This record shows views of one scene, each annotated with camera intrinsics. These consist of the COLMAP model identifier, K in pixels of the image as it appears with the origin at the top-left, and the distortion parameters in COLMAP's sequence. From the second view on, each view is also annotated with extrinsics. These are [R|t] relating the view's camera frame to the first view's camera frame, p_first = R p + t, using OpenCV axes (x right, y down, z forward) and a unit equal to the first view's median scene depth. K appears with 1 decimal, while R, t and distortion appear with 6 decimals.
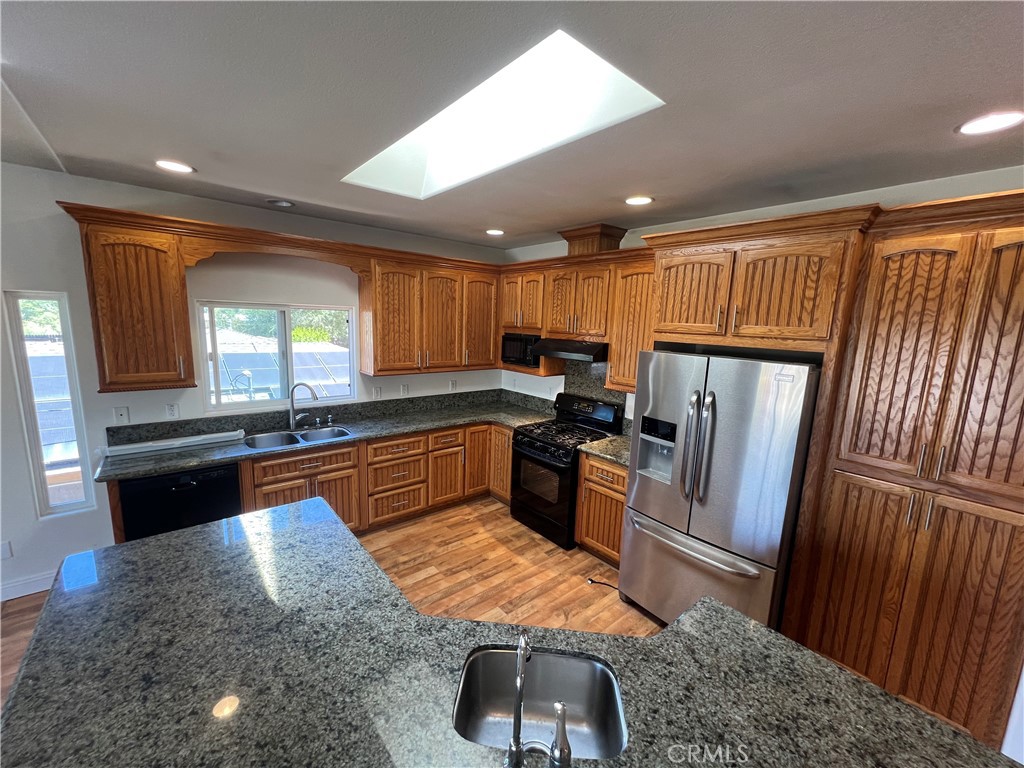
lens RADIAL K [[410.7, 0, 513.9], [0, 410.7, 386.0], [0, 0, 1]] dist [0.001205, -0.000027]
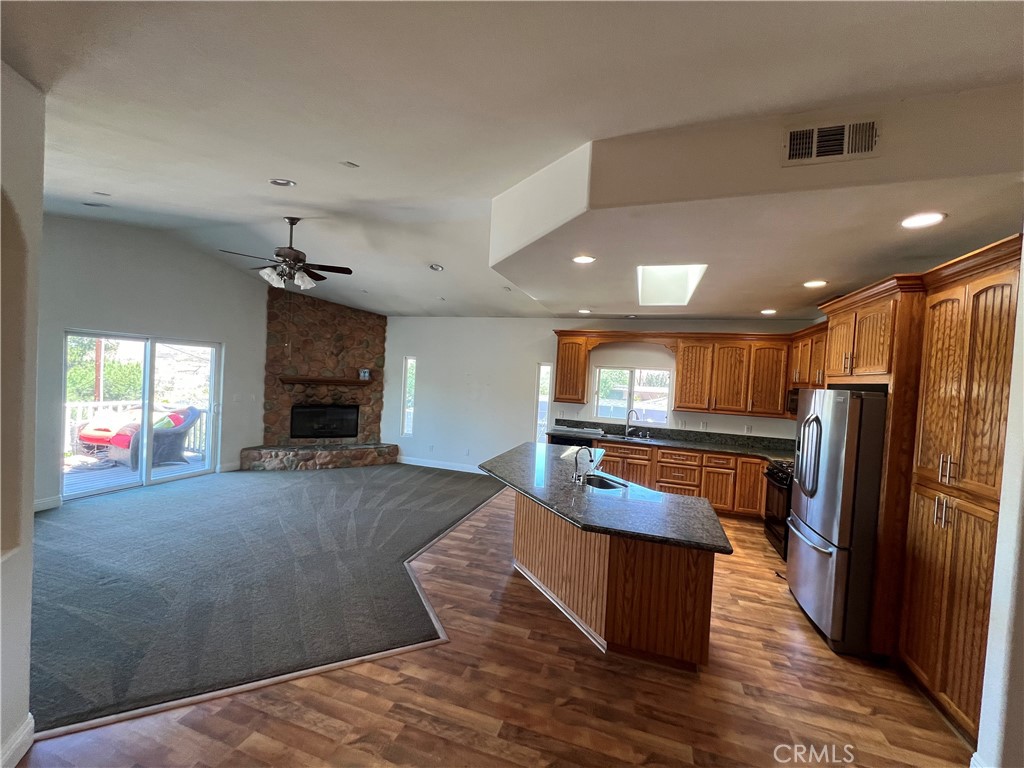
lens RADIAL K [[410.7, 0, 514.7], [0, 410.7, 386.5], [0, 0, 1]] dist [0.001205, -0.000027]
pose [[0.530203, 0.013136, -0.847769, 0.907774], [-0.172093, 0.980735, -0.092432, 0.184580], [0.830222, 0.194903, 0.522249, -0.478339]]
